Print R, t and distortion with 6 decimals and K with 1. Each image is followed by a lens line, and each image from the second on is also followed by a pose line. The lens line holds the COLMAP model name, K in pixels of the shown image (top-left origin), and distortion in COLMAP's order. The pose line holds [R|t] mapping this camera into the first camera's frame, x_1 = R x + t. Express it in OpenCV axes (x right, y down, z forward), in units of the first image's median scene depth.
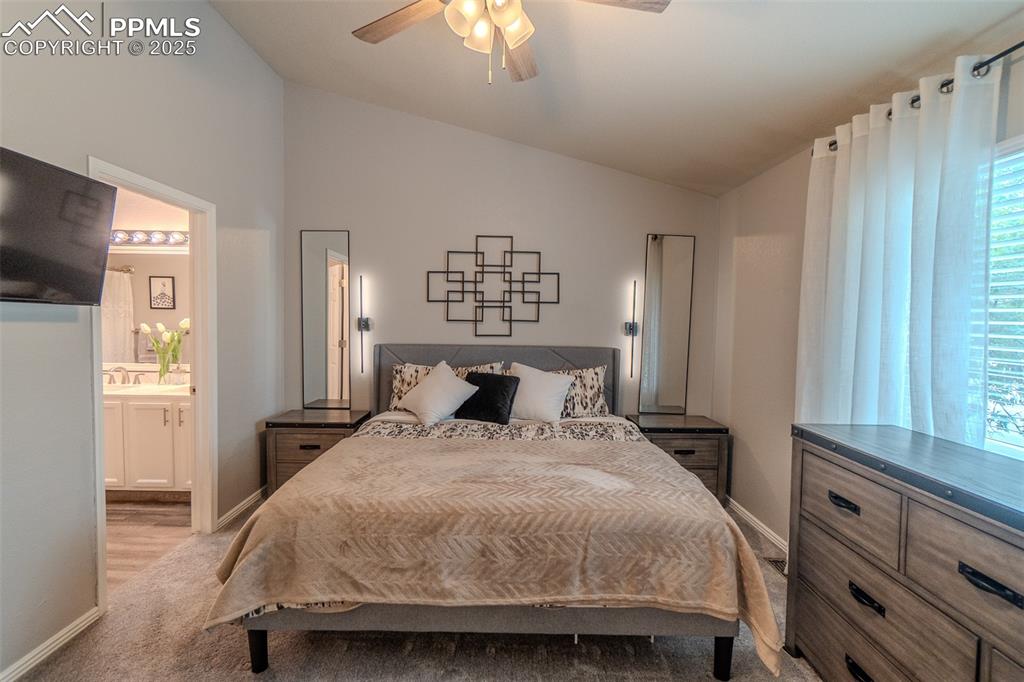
lens RADIAL K [[443.1, 0, 494.6], [0, 443.1, 336.1], [0, 0, 1]] dist [-0.003408, 0.002599]
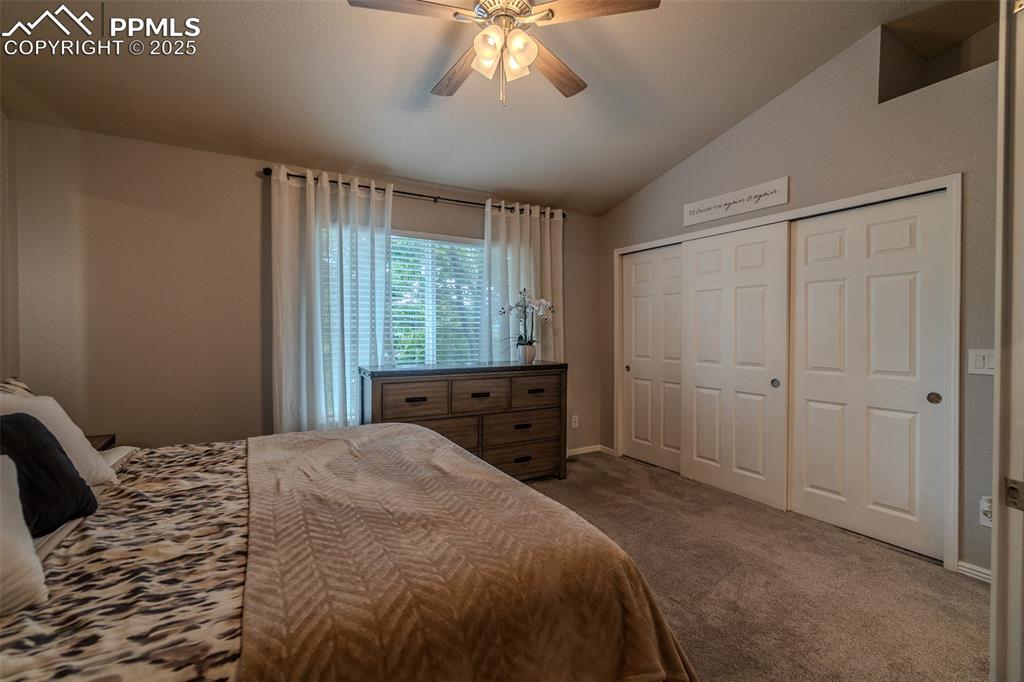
lens RADIAL K [[443.1, 0, 503.5], [0, 443.1, 335.7], [0, 0, 1]] dist [-0.003408, 0.002599]
pose [[-0.487870, -0.023955, 0.872588, -0.930280], [0.023139, 0.998917, 0.040361, 0.022659], [-0.872610, 0.039882, -0.486787, 1.371569]]
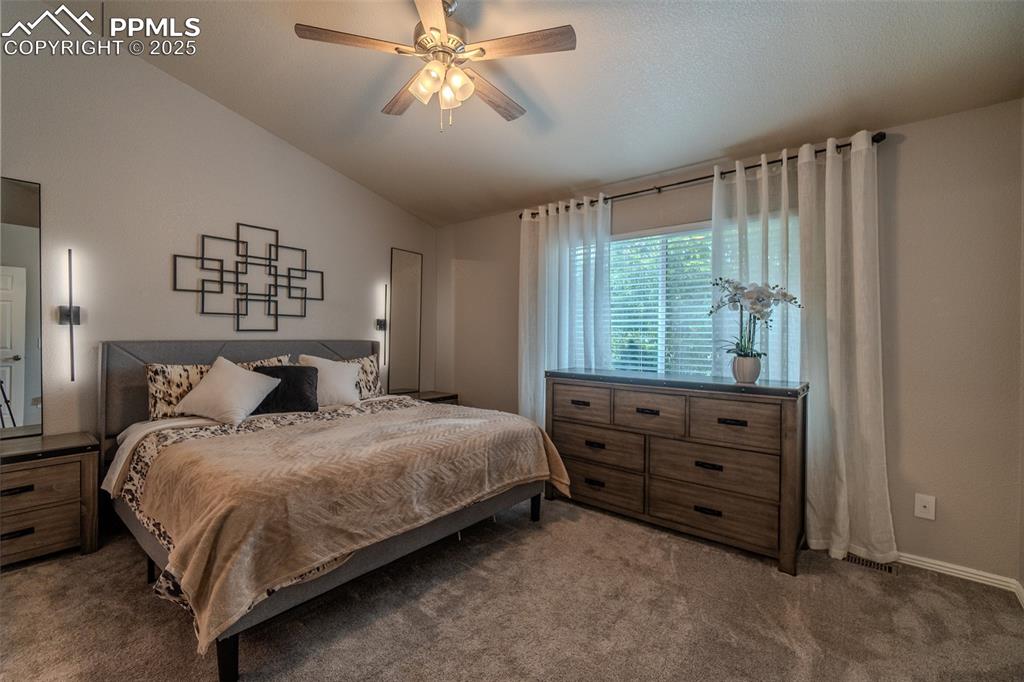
lens RADIAL K [[443.1, 0, 487.0], [0, 443.1, 334.2], [0, 0, 1]] dist [-0.003408, 0.002599]
pose [[0.660164, -0.006543, 0.751093, -0.832525], [0.027821, 0.999489, -0.015746, 0.075667], [-0.750606, 0.031291, 0.660008, -0.001067]]
